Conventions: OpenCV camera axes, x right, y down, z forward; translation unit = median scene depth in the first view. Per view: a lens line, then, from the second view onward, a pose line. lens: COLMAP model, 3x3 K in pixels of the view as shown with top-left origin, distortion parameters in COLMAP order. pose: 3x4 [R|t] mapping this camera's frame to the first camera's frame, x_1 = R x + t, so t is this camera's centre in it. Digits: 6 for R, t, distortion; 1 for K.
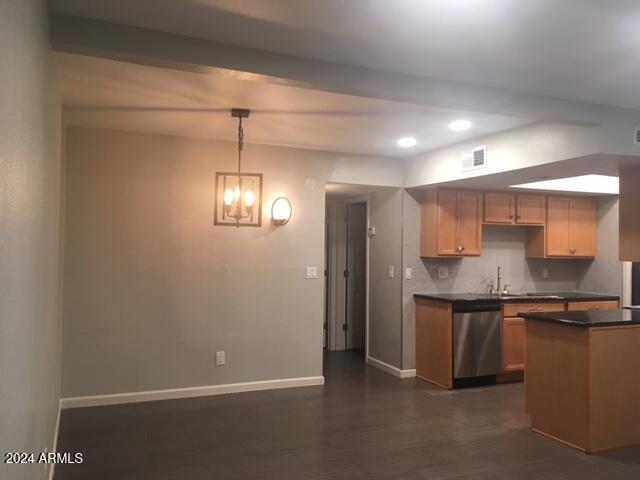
lens RADIAL K [[541.7, 0, 320.0], [0, 541.7, 240.0], [0, 0, 1]] dist [0.012316, 0.003207]
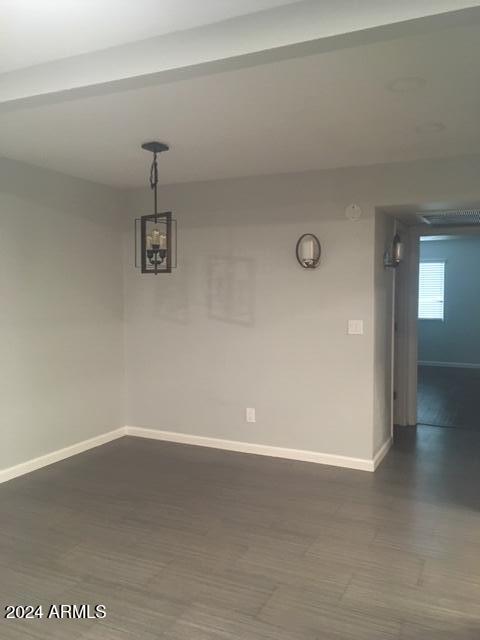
lens RADIAL K [[554.1, 0, 240.0], [0, 554.1, 320.0], [0, 0, 1]] dist [-0.004015, -0.005984]
pose [[0.657777, 0.034586, -0.752418, 0.650628], [0.013287, 0.998257, 0.057501, 0.002172], [0.753096, -0.047820, 0.656171, 0.485072]]
